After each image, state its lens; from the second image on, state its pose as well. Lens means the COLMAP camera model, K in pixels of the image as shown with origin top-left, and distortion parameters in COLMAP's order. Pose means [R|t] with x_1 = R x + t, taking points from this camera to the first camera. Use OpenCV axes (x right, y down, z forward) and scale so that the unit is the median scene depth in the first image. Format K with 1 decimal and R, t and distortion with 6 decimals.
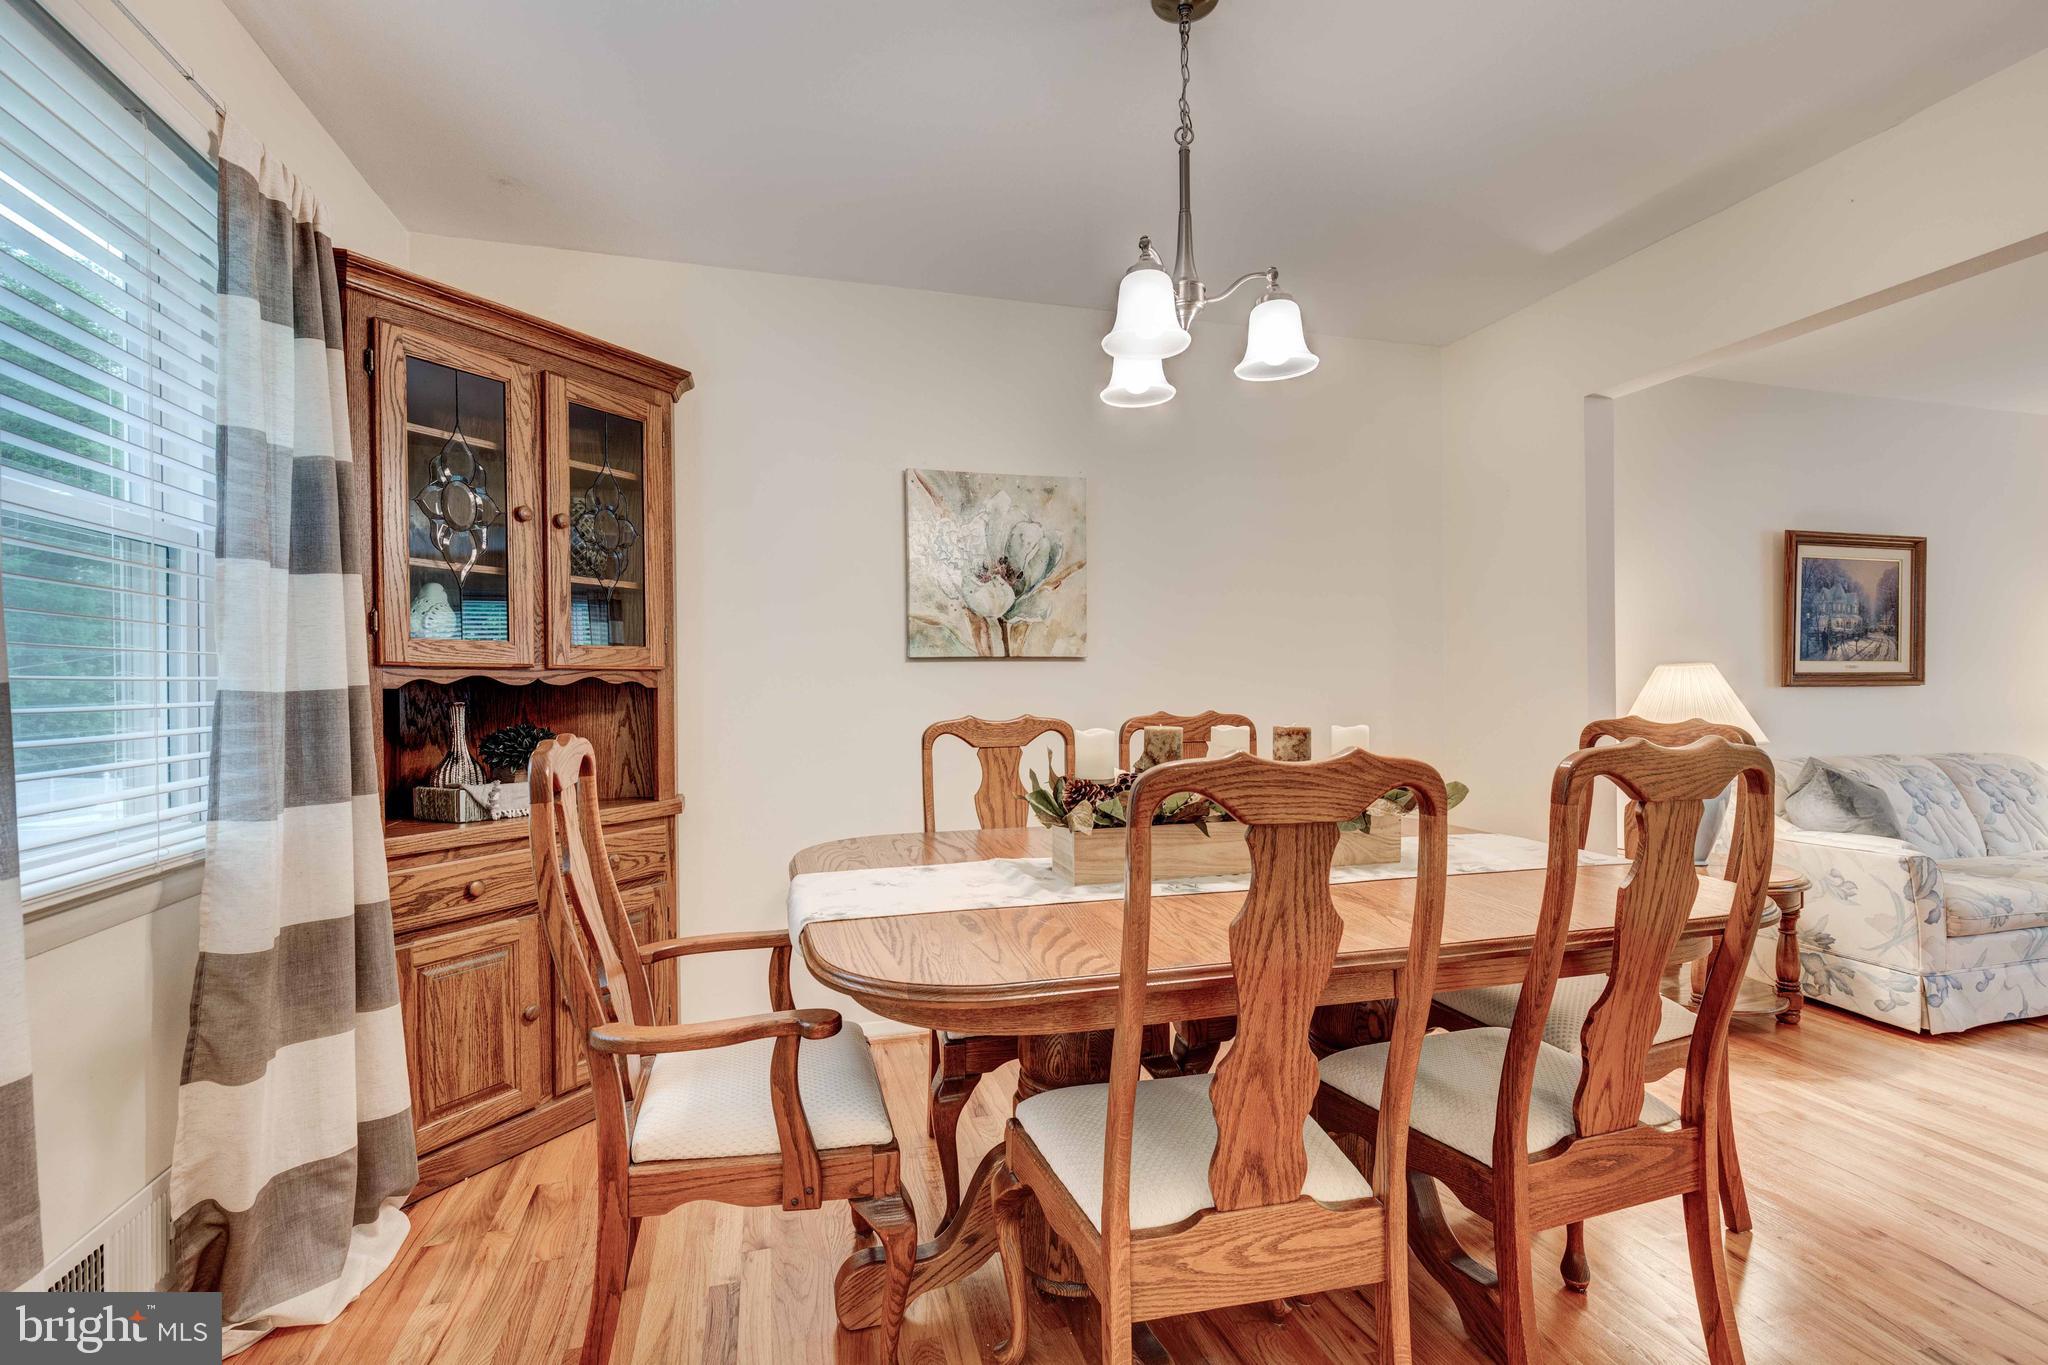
lens RADIAL K [[922.1, 0, 1027.3], [0, 922.1, 692.2], [0, 0, 1]] dist [0.001979, 0.000118]
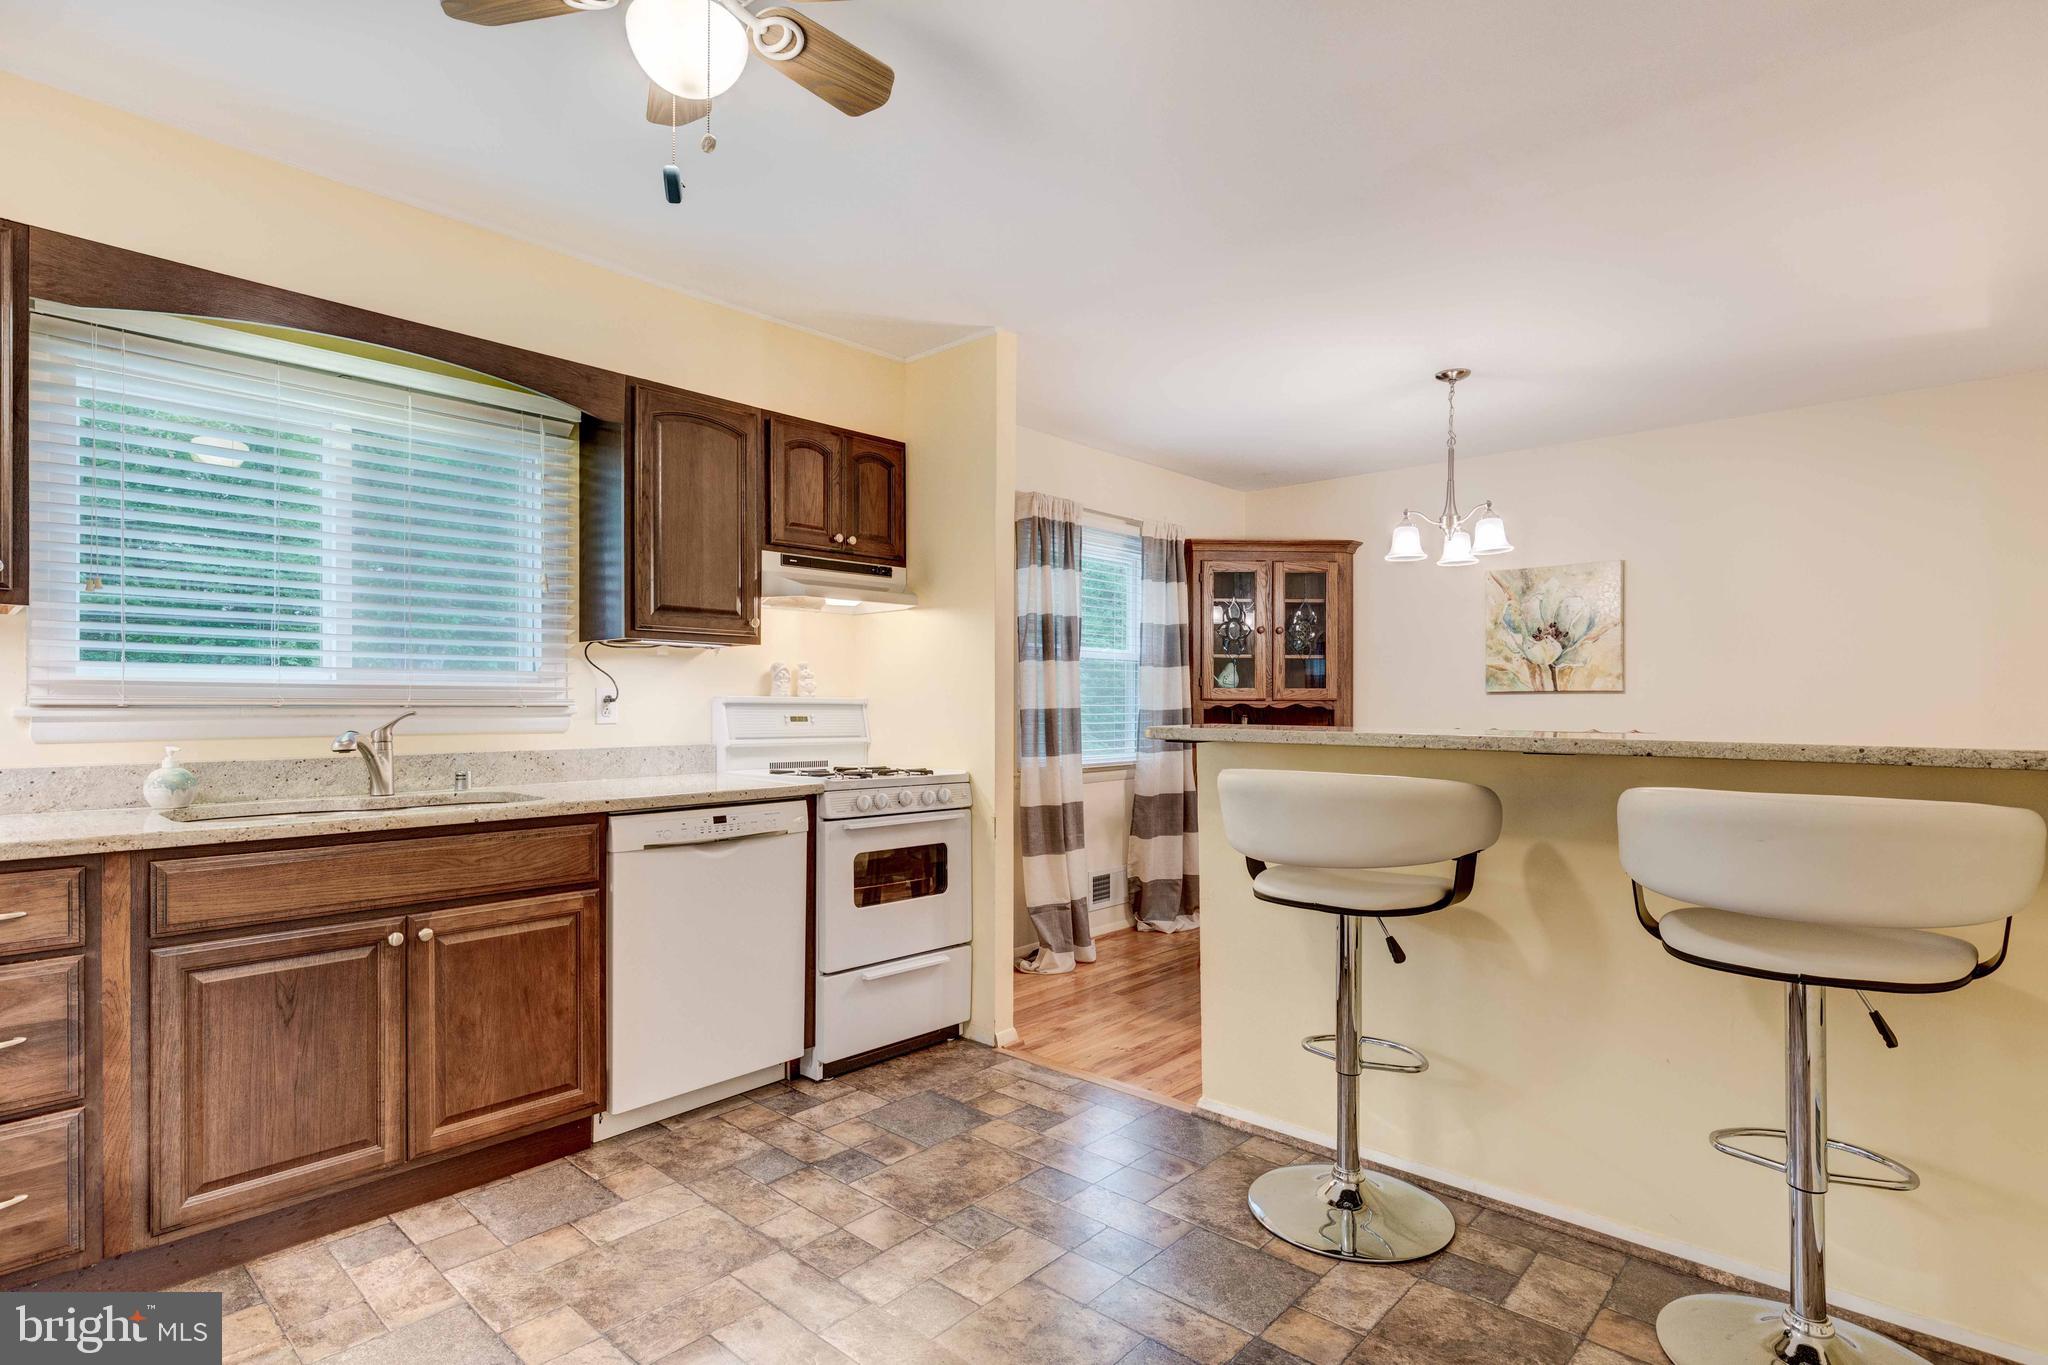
lens RADIAL K [[1026.6, 0, 1025.6], [0, 1026.6, 706.7], [0, 0, 1]] dist [-0.000472, 0.000023]
pose [[0.535706, 0.008379, -0.844363, 1.183034], [-0.013977, 0.999902, 0.001055, -0.004784], [0.844289, 0.011237, 0.535770, -0.756254]]
